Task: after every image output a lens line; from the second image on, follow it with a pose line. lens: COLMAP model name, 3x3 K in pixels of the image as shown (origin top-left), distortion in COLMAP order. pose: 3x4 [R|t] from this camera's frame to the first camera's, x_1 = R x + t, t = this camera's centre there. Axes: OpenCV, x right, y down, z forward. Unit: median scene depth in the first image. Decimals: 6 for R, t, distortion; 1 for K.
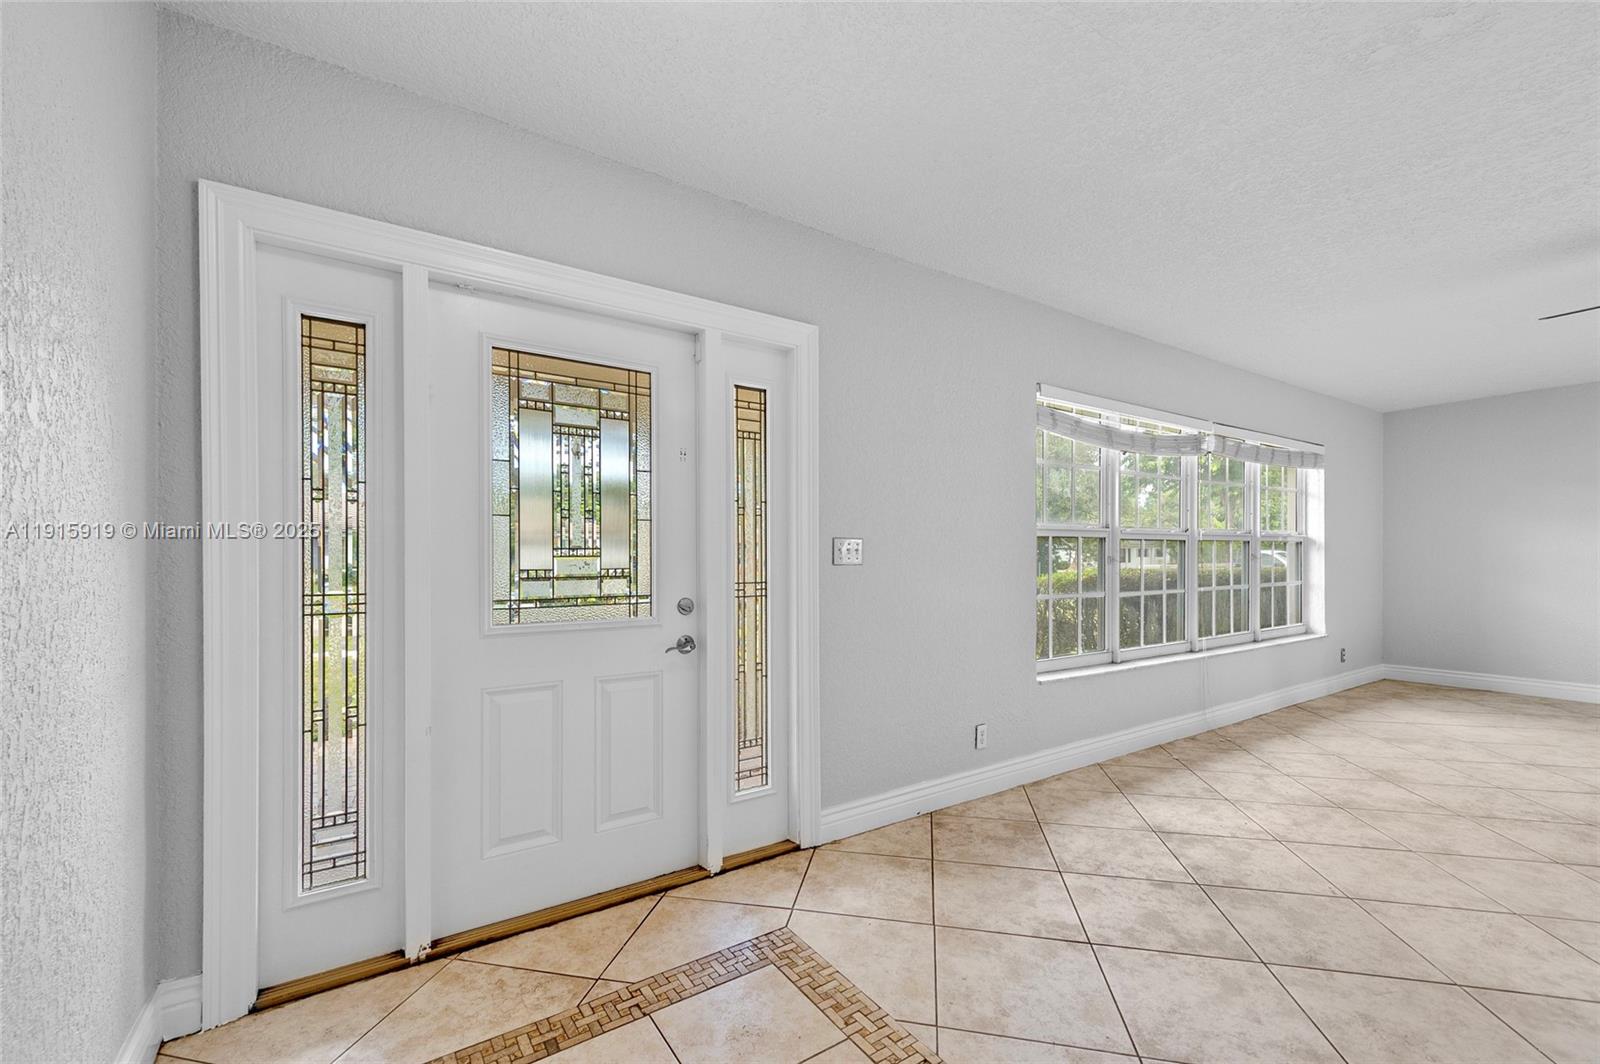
lens RADIAL K [[672.6, 0, 780.6], [0, 672.6, 542.2], [0, 0, 1]] dist [0.011320, 0.000268]
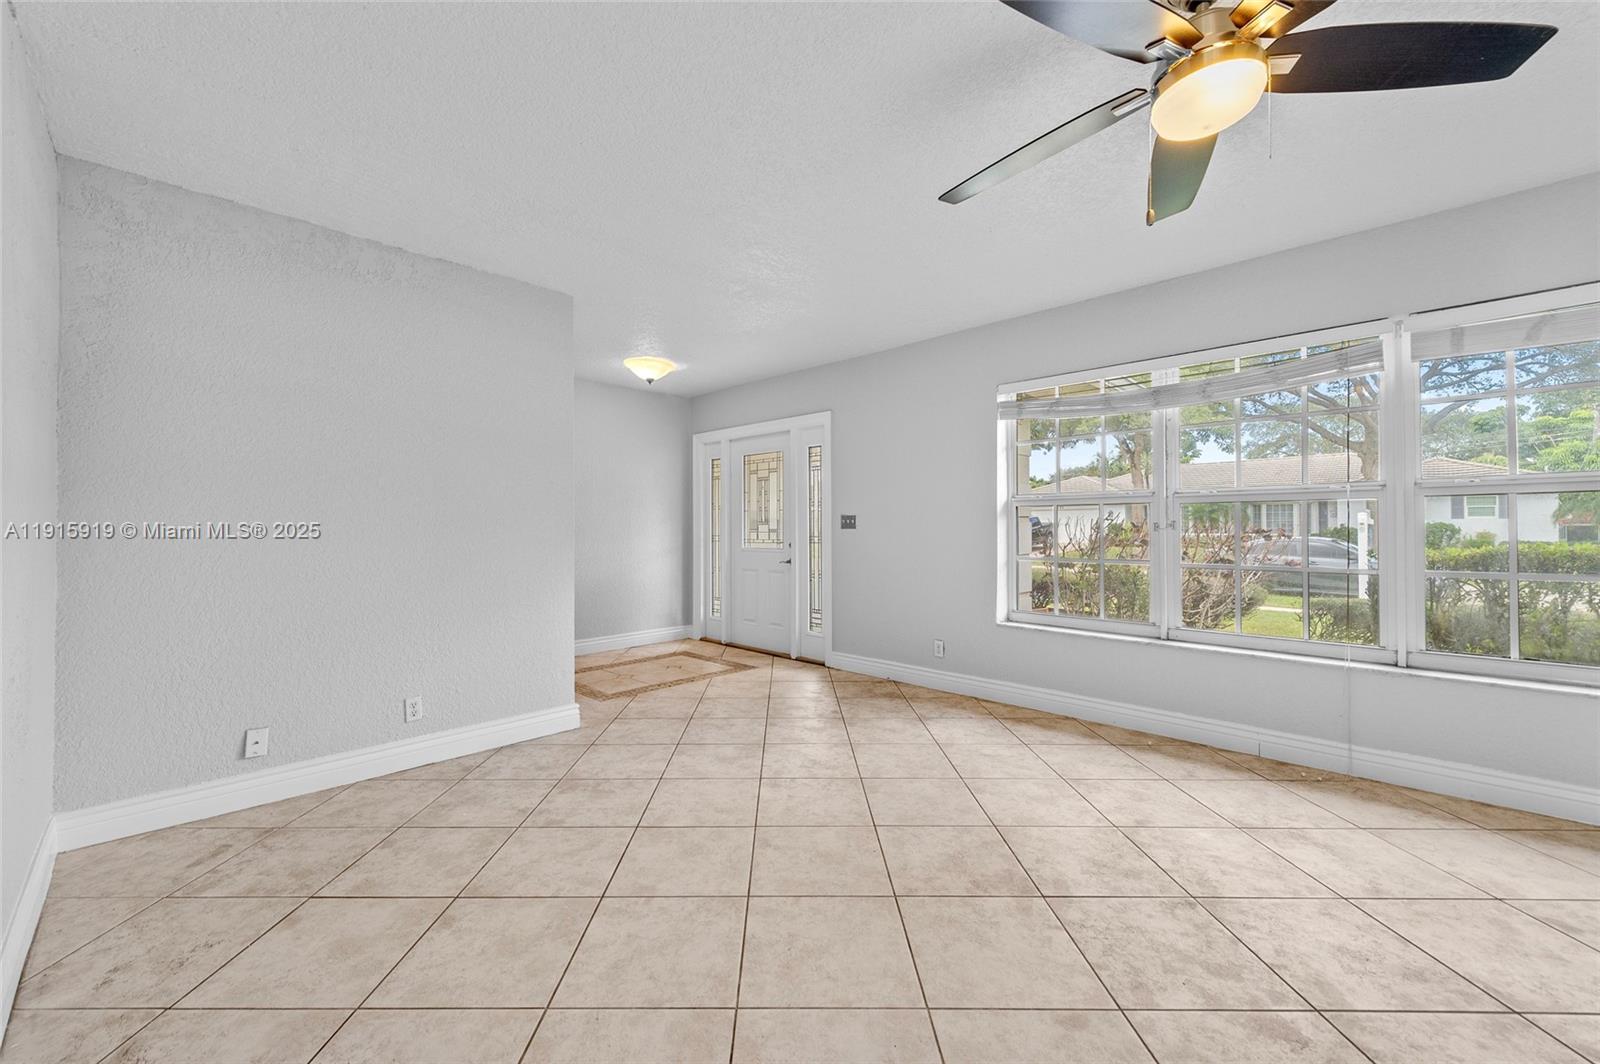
lens RADIAL K [[642.7, 0, 764.3], [0, 642.7, 528.9], [0, 0, 1]] dist [0.000400, -0.000169]
pose [[0.162215, 0.005442, -0.986740, 1.947927], [0.021580, 0.999726, 0.009061, 0.012314], [0.986519, -0.022764, 0.162053, 0.500859]]
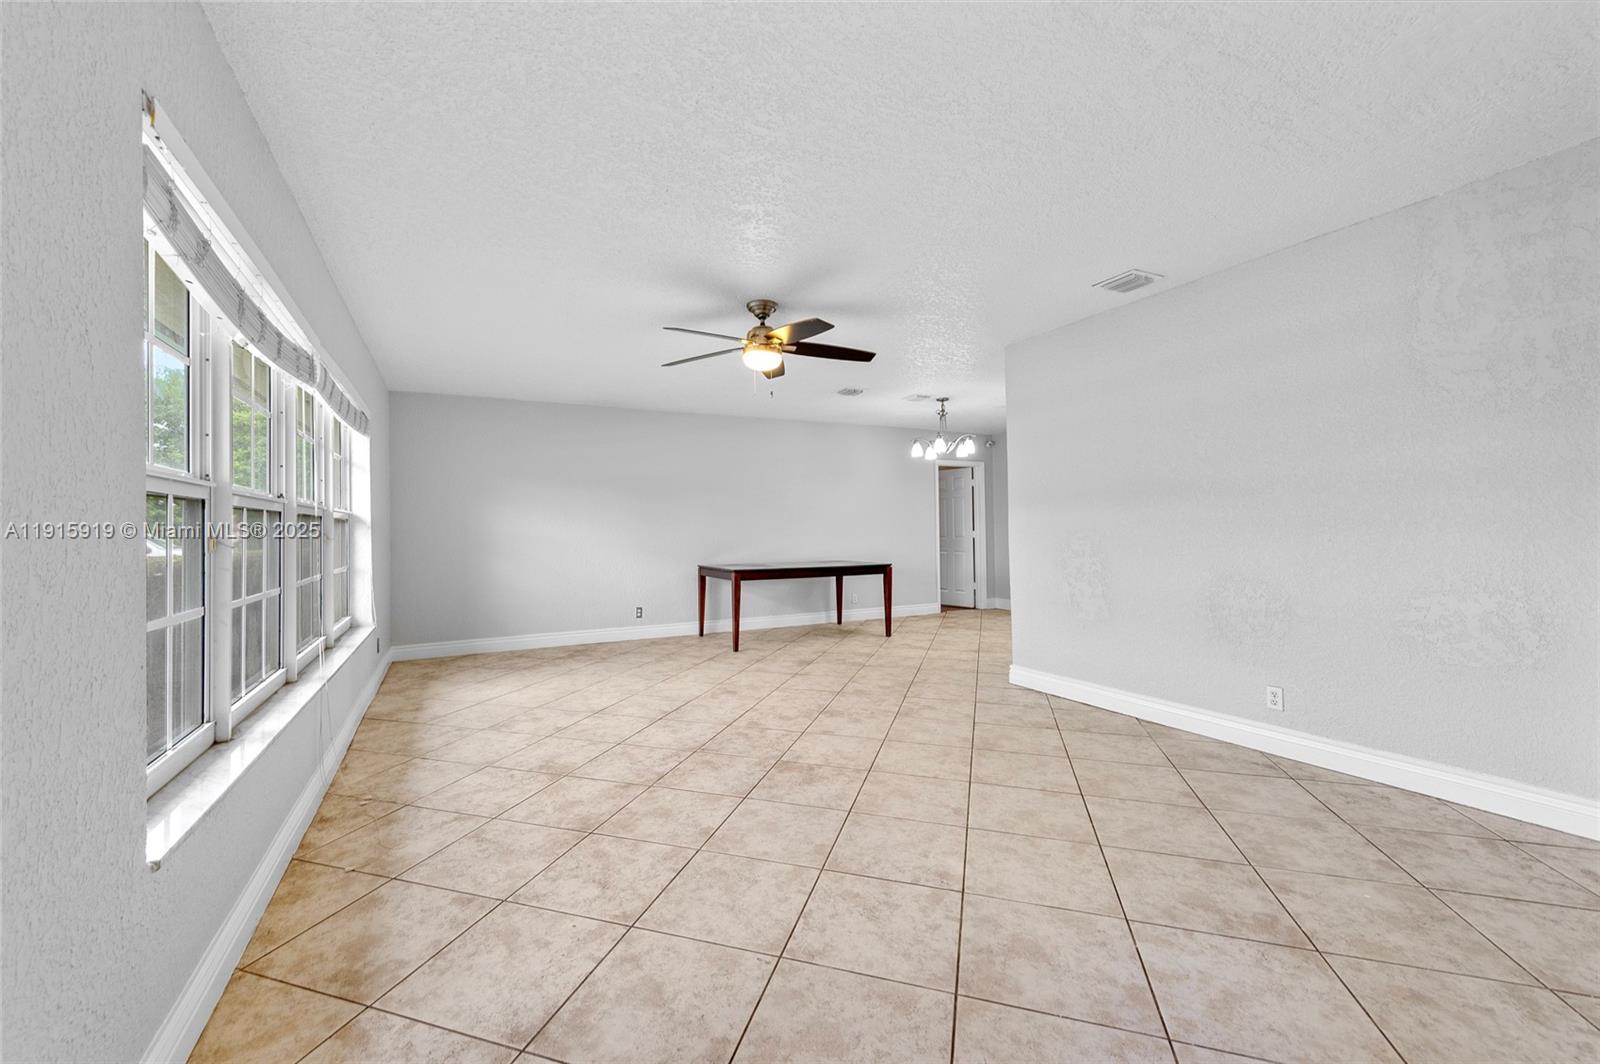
lens RADIAL K [[647.3, 0, 776.7], [0, 647.3, 517.3], [0, 0, 1]] dist [0.024652, -0.005859]
pose [[0.121091, 0.012709, 0.992560, 0.061233], [-0.000006, 0.999918, -0.012803, 0.015486], [-0.992641, 0.001544, 0.121081, 0.787788]]
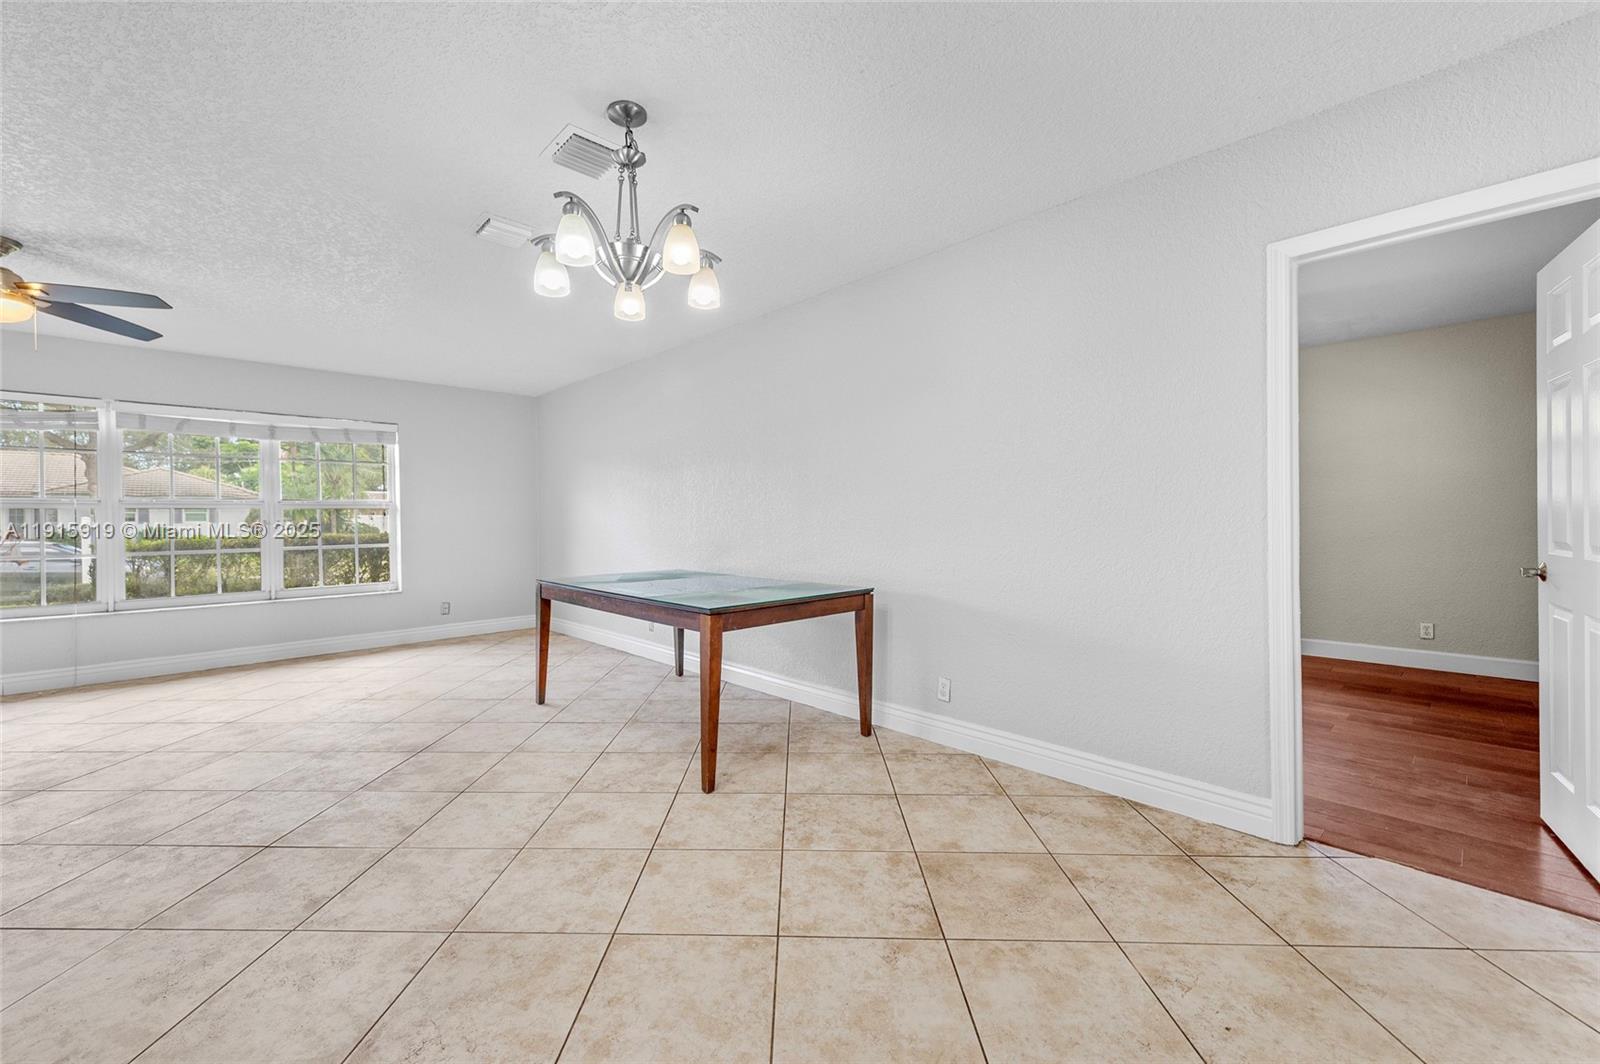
lens RADIAL K [[647.3, 0, 776.7], [0, 647.3, 517.3], [0, 0, 1]] dist [0.024652, -0.005859]
pose [[0.988873, -0.004807, 0.148684, 2.623692], [0.003479, 0.999952, 0.009185, 0.005108], [-0.148721, -0.008566, 0.988842, -0.367953]]
